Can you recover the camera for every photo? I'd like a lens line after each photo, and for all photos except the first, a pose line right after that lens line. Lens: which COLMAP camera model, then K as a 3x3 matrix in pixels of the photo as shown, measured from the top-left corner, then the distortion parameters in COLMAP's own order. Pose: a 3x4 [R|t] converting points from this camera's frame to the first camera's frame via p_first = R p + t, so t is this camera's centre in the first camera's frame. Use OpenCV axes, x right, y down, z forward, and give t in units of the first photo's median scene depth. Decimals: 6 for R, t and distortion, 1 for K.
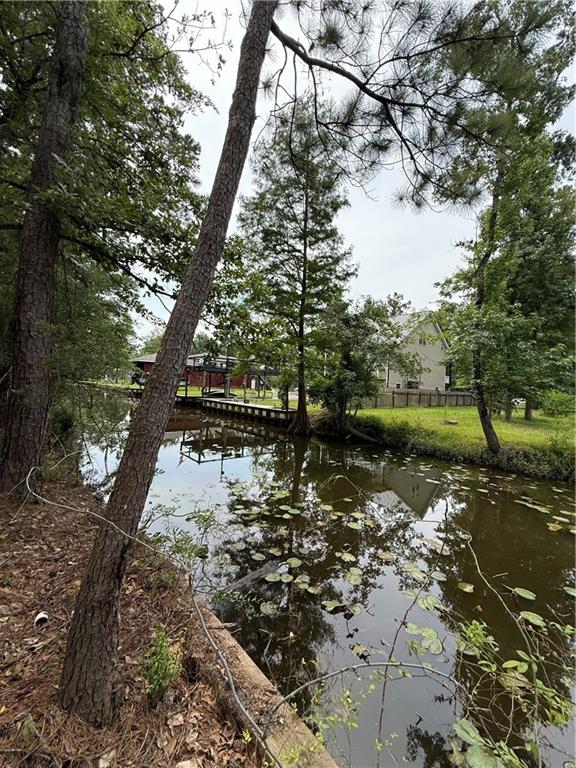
lens RADIAL K [[309.0, 0, 287.9], [0, 309.0, 383.0], [0, 0, 1]] dist [0.003034, 0.000226]
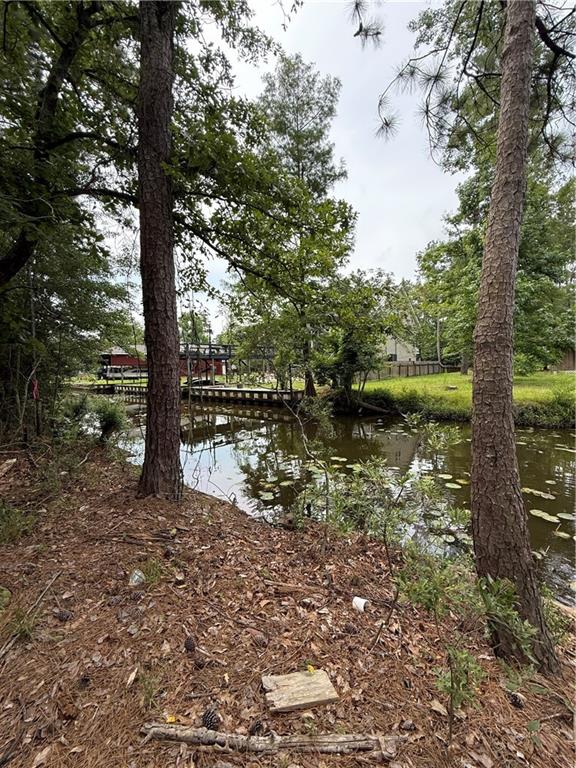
lens RADIAL K [[309.0, 0, 284.8], [0, 309.0, 384.1], [0, 0, 1]] dist [0.003034, 0.000226]
pose [[0.987464, -0.084625, 0.133241, -0.144264], [0.076677, 0.995019, 0.063704, 0.001844], [-0.137968, -0.052689, 0.989034, 0.016868]]
